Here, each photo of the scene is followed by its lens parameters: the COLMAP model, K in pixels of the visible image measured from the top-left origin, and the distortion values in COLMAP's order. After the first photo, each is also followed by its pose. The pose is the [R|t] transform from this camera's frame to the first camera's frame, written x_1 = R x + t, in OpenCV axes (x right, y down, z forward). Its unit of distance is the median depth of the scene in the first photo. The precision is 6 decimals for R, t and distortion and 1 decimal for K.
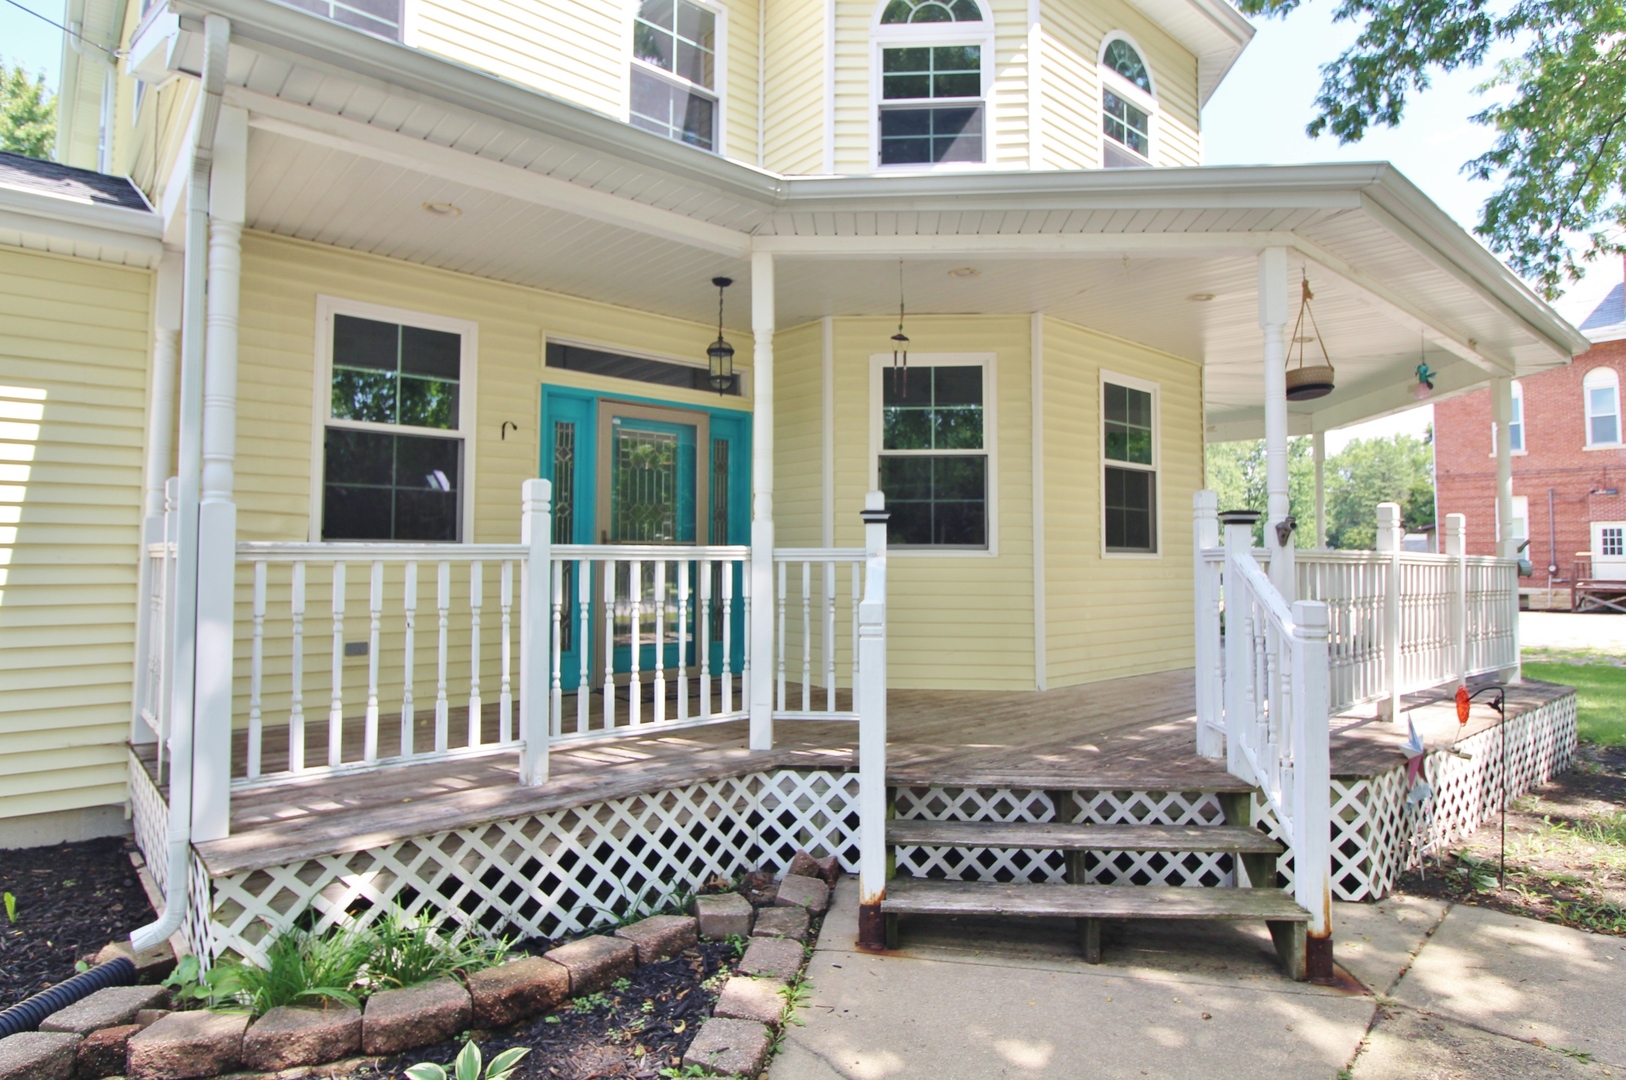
lens RADIAL K [[900.5, 0, 813.0], [0, 900.5, 540.0], [0, 0, 1]] dist [-0.002968, -0.000068]
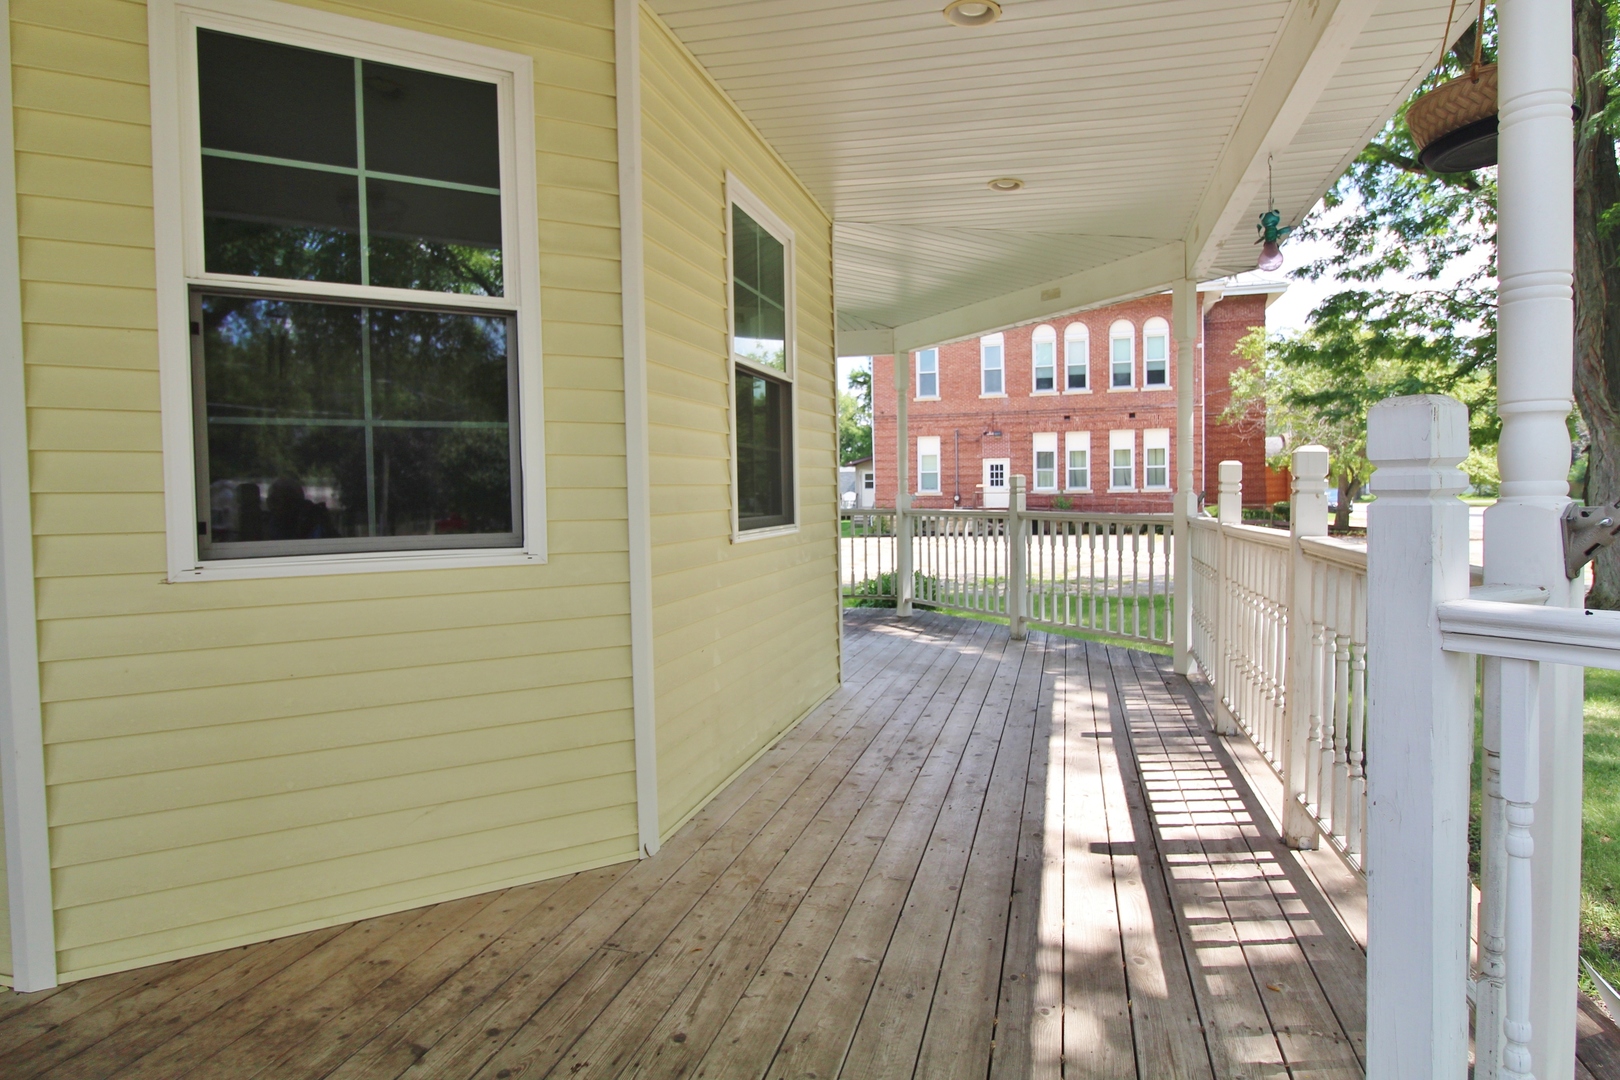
lens RADIAL K [[897.2, 0, 810.0], [0, 897.2, 540.0], [0, 0, 1]] dist [-0.002968, -0.000068]
pose [[0.836626, -0.049357, 0.545546, 0.031018], [0.009414, 0.997081, 0.075772, -0.009018], [-0.547694, -0.058257, 0.834648, 0.229604]]
